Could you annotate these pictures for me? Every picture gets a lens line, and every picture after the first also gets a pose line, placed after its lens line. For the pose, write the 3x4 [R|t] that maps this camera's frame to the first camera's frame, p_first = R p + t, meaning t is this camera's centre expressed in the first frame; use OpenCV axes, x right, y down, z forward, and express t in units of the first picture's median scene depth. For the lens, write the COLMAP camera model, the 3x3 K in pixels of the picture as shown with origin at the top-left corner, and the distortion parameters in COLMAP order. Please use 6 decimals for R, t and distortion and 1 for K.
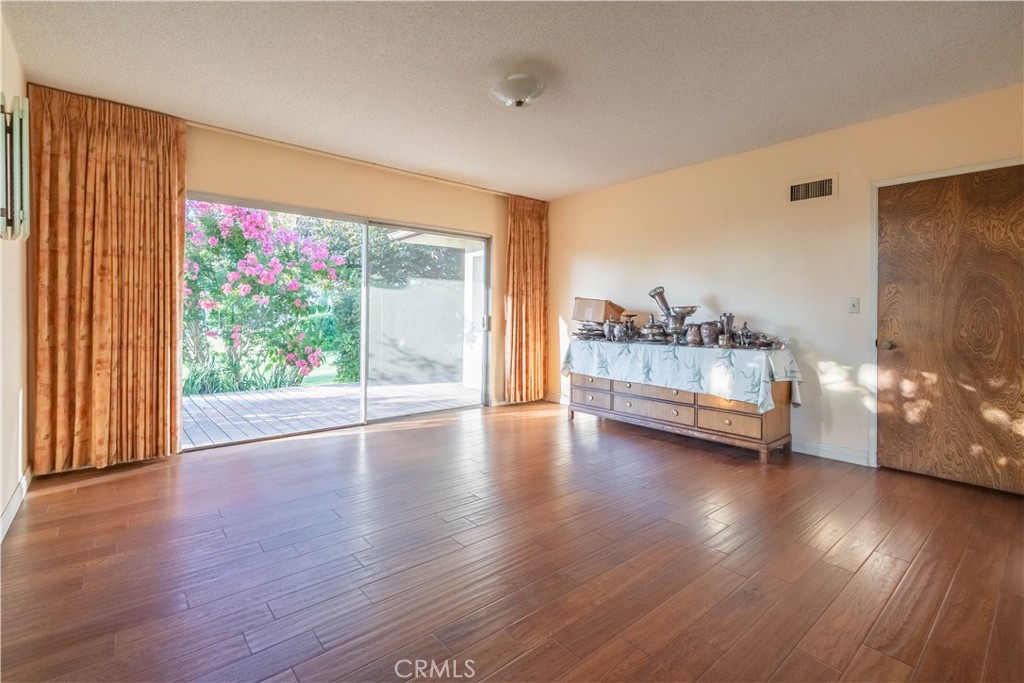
lens RADIAL K [[443.3, 0, 508.7], [0, 443.3, 340.3], [0, 0, 1]] dist [-0.000754, 0.000435]
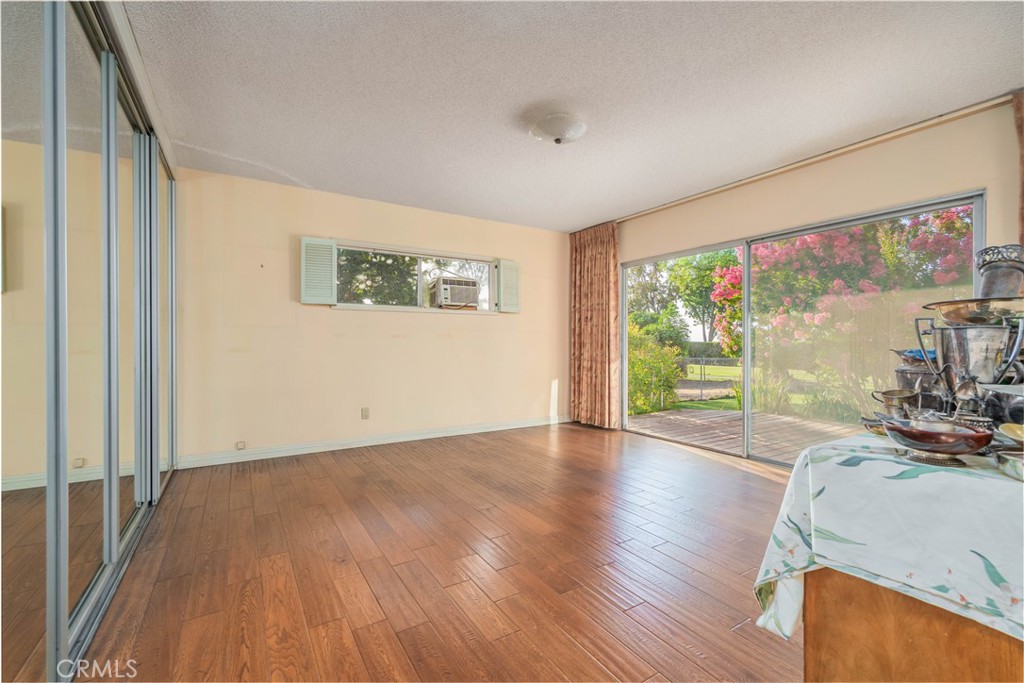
lens RADIAL K [[443.3, 0, 508.7], [0, 443.3, 340.3], [0, 0, 1]] dist [-0.000754, 0.000435]
pose [[-0.172712, -0.003083, -0.984967, 0.956287], [-0.052926, 0.998579, 0.006155, -0.057870], [0.983549, 0.053194, -0.172630, 0.970242]]
